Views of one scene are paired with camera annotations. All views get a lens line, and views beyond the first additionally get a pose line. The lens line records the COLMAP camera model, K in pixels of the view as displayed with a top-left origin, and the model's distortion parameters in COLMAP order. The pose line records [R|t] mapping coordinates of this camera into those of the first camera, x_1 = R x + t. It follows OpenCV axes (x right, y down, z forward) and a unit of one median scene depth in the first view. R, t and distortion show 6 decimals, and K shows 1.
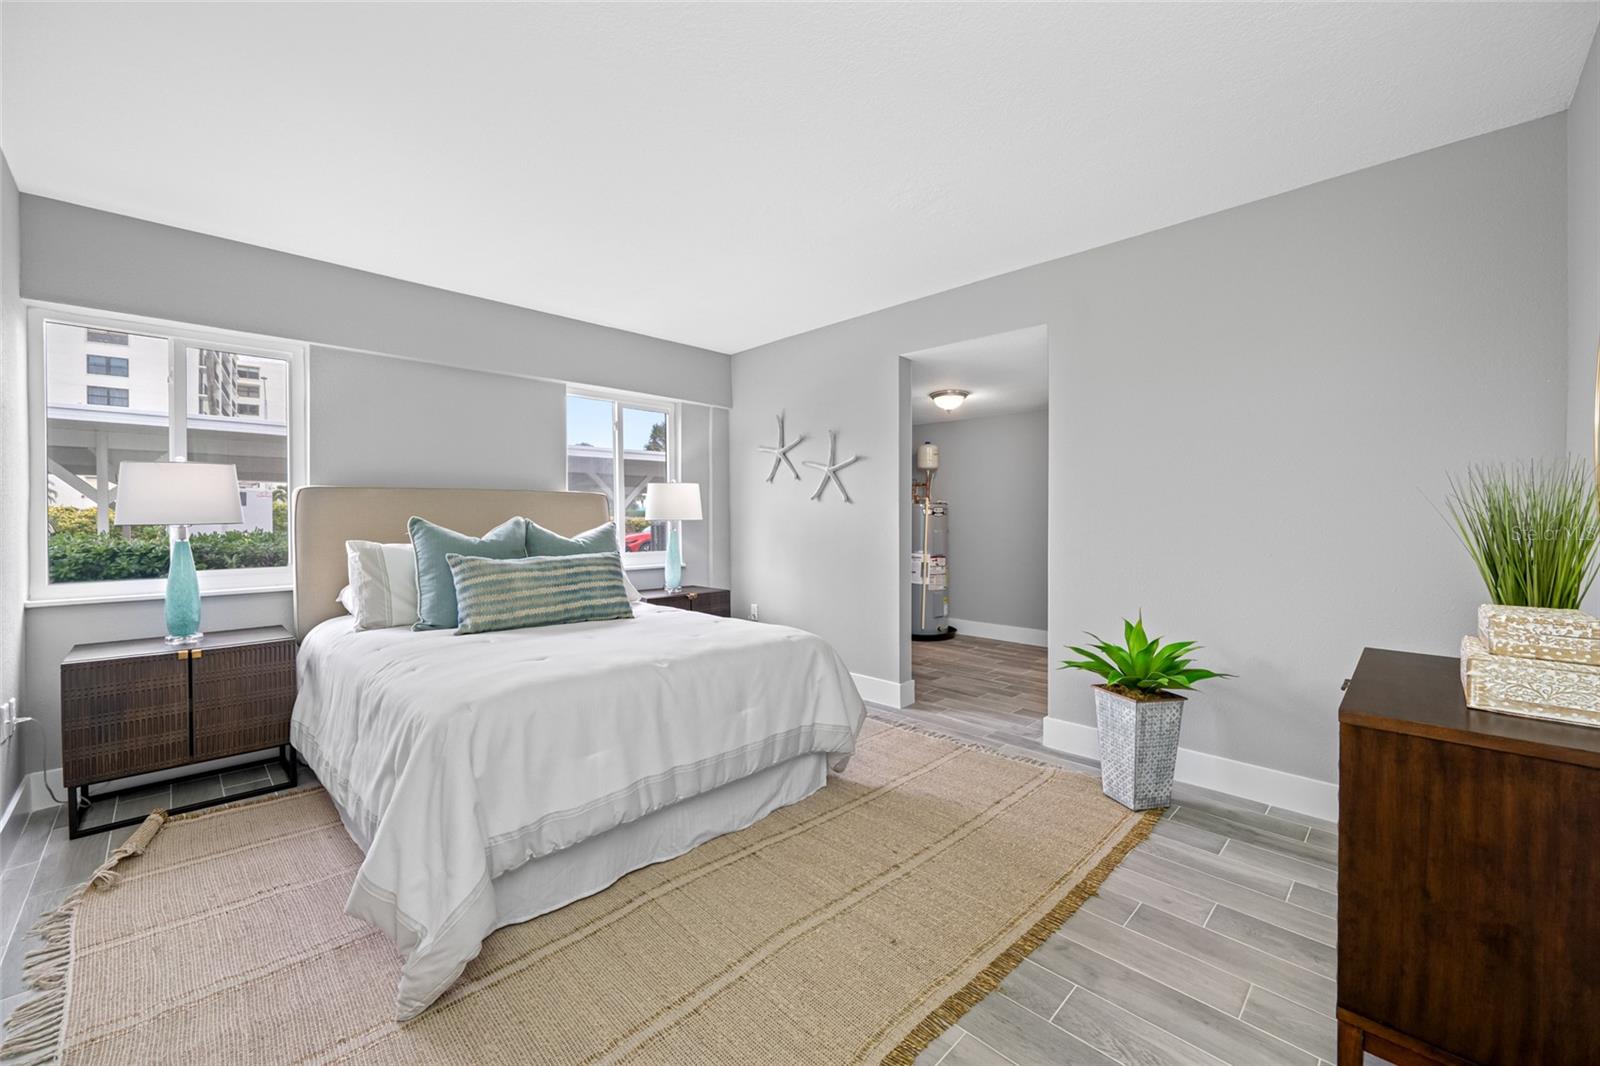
lens RADIAL K [[632.4, 0, 803.6], [0, 632.4, 521.2], [0, 0, 1]] dist [-0.002333, 0.000419]
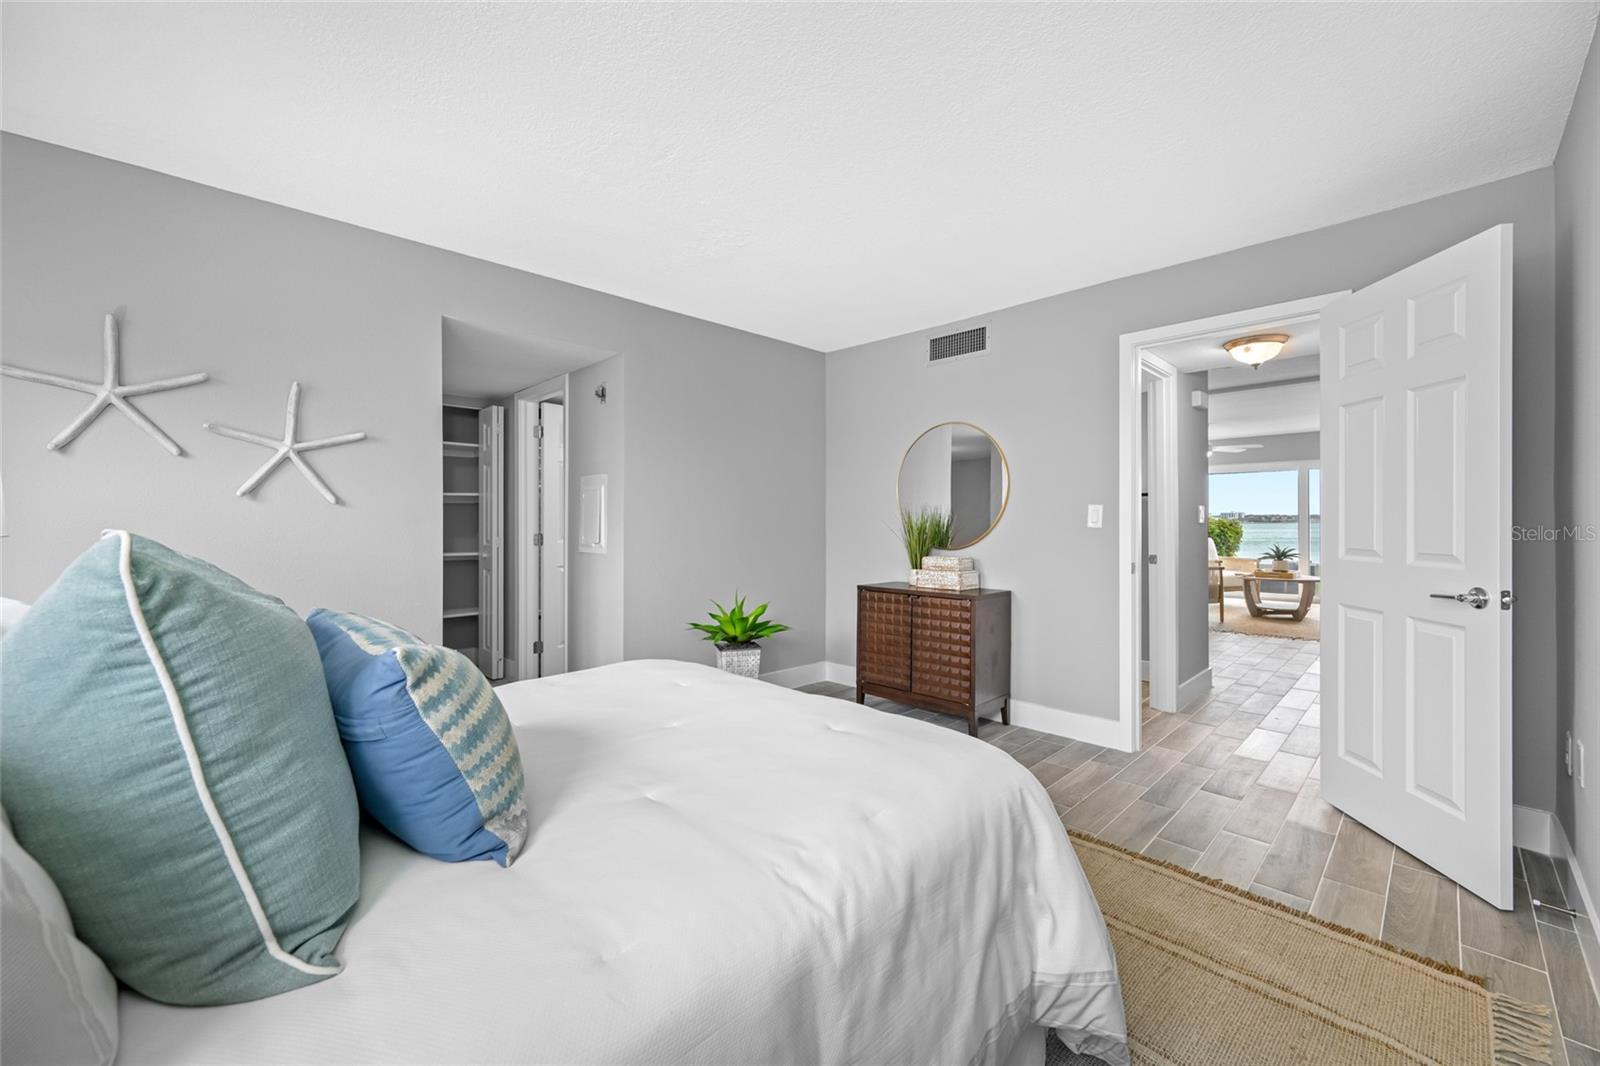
lens RADIAL K [[632.4, 0, 805.2], [0, 632.4, 523.9], [0, 0, 1]] dist [-0.002333, 0.000419]
pose [[-0.001617, -0.003163, 0.999994, -0.771994], [0.010695, 0.999938, 0.003180, -0.012236], [-0.999941, 0.010700, -0.001583, 0.763391]]
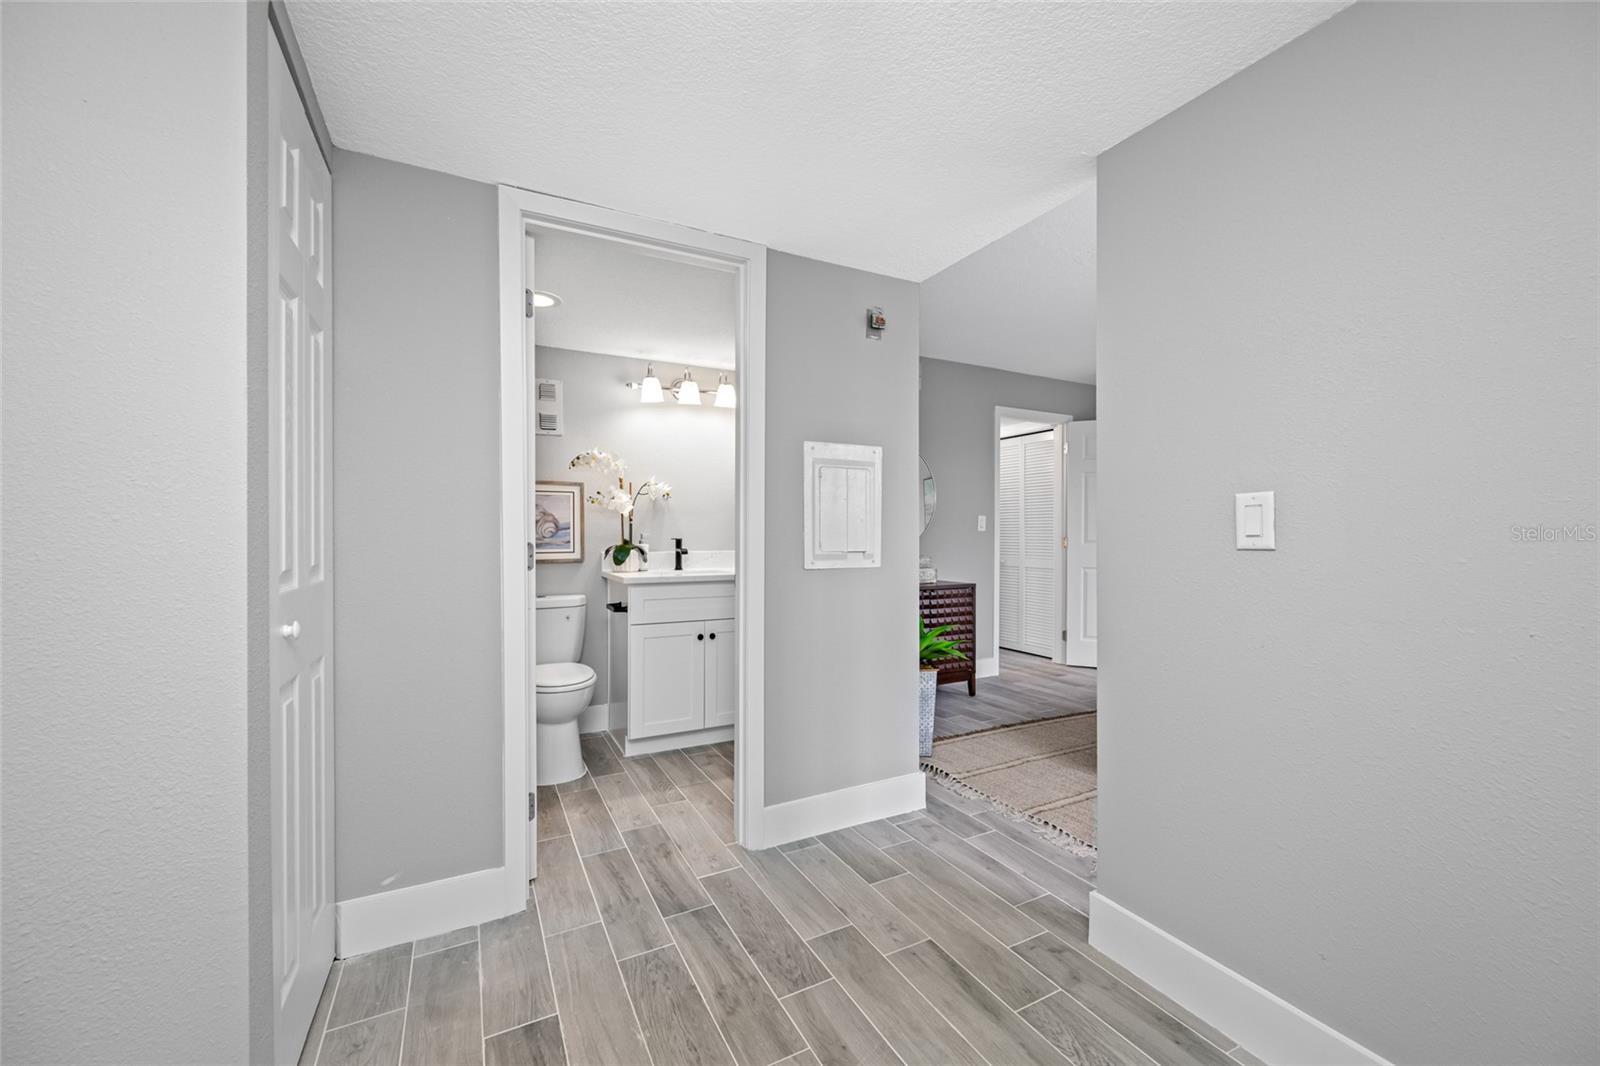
lens RADIAL K [[632.4, 0, 804.5], [0, 632.4, 538.0], [0, 0, 1]] dist [-0.002333, 0.000419]
pose [[-0.954701, 0.001509, 0.297563, 0.330110], [0.005092, 0.999924, 0.011264, 0.000433], [-0.297523, 0.012269, -0.954636, 2.000467]]
